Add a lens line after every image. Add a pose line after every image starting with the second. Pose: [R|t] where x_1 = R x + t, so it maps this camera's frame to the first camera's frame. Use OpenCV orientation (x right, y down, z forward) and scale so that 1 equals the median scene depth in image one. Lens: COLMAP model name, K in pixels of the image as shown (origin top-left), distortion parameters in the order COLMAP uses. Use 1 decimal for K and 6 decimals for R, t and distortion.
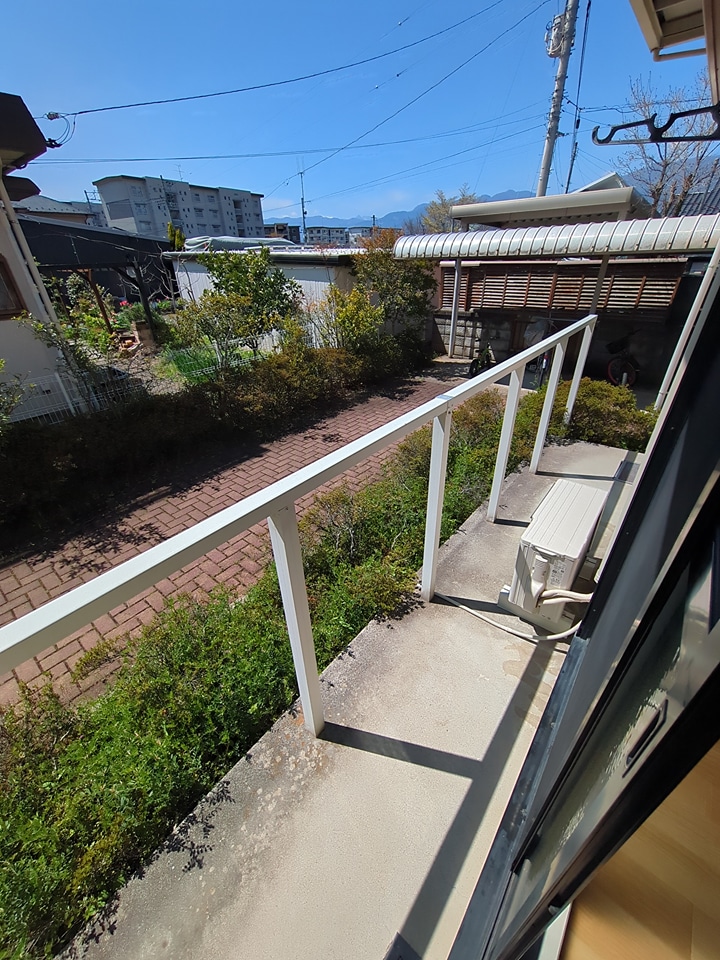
lens RADIAL K [[376.2, 0, 360.0], [0, 376.2, 480.0], [0, 0, 1]] dist [0.001060, 0.000016]
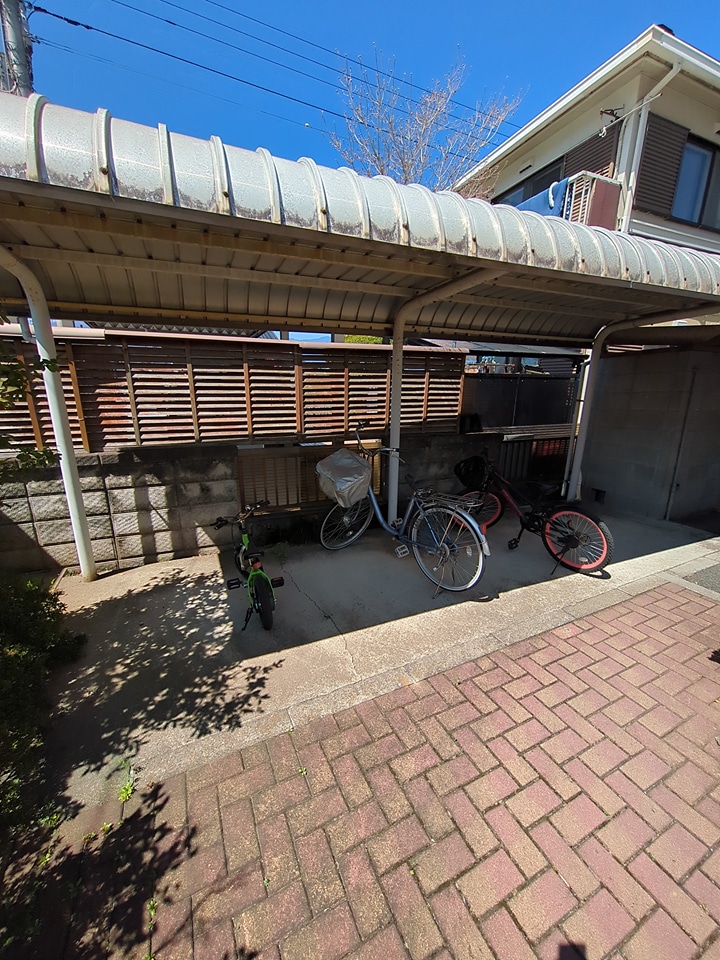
lens RADIAL K [[376.2, 0, 360.0], [0, 376.2, 480.0], [0, 0, 1]] dist [0.001060, 0.000016]
pose [[0.434367, -0.189348, 0.880609, 0.064437], [0.438515, 0.898426, -0.023122, -0.317322], [-0.786784, 0.396204, 0.473279, 0.662565]]
